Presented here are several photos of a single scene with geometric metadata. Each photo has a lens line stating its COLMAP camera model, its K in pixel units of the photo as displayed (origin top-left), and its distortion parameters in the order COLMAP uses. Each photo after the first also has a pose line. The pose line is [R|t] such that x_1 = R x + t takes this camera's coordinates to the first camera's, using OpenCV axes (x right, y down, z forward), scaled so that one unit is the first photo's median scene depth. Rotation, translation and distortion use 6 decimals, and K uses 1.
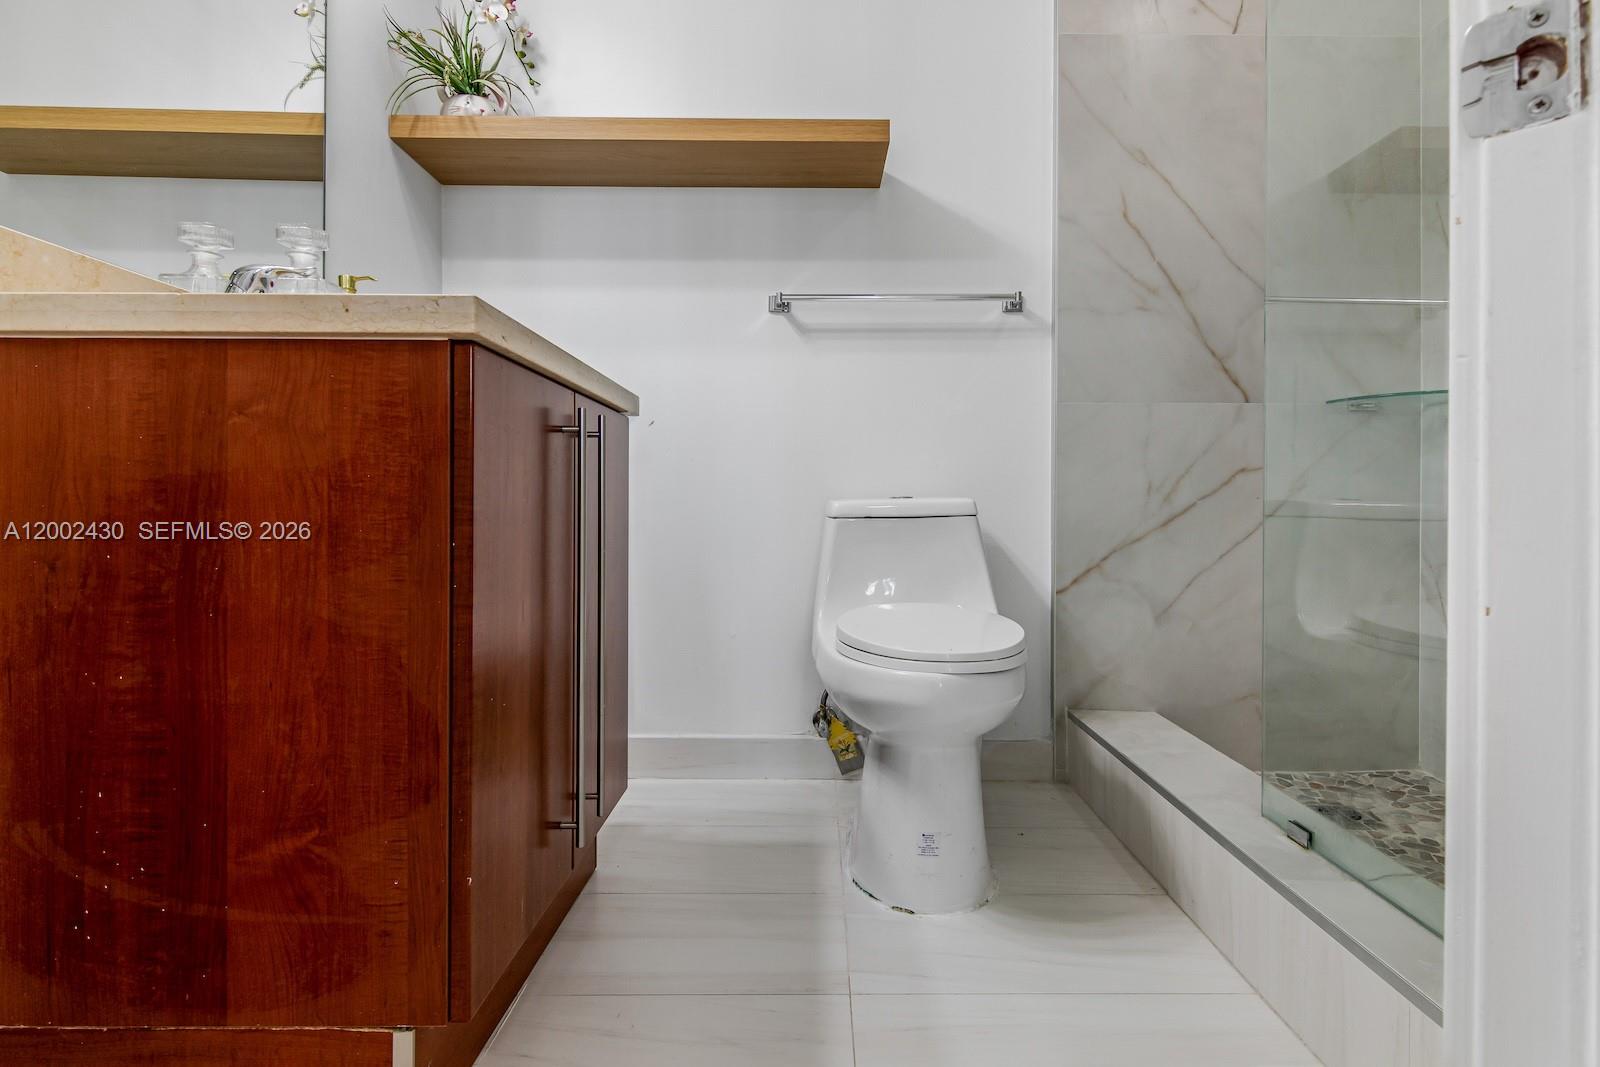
lens RADIAL K [[816.2, 0, 824.1], [0, 816.2, 516.1], [0, 0, 1]] dist [0.007057, -0.000401]
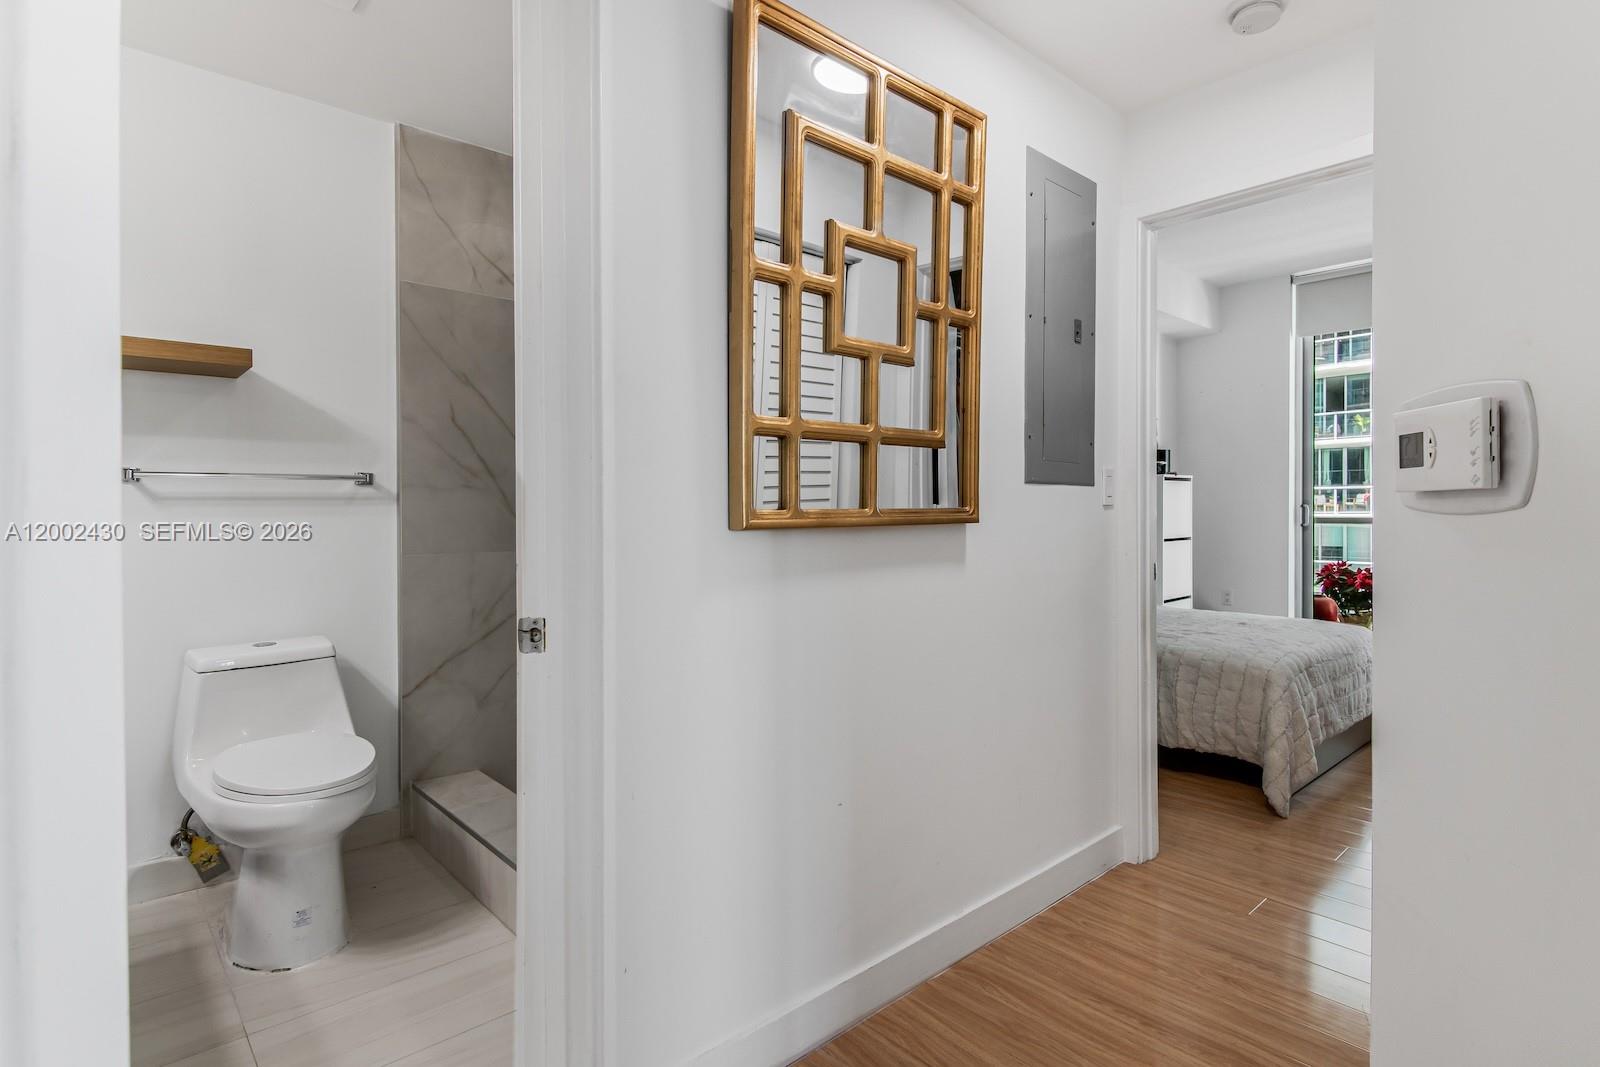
lens RADIAL K [[816.2, 0, 824.1], [0, 816.2, 516.1], [0, 0, 1]] dist [0.007057, -0.000401]
pose [[0.738744, -0.009272, 0.673922, -0.110563], [0.007299, 0.999957, 0.005757, -0.212304], [-0.673946, 0.000666, 0.738780, -0.474652]]
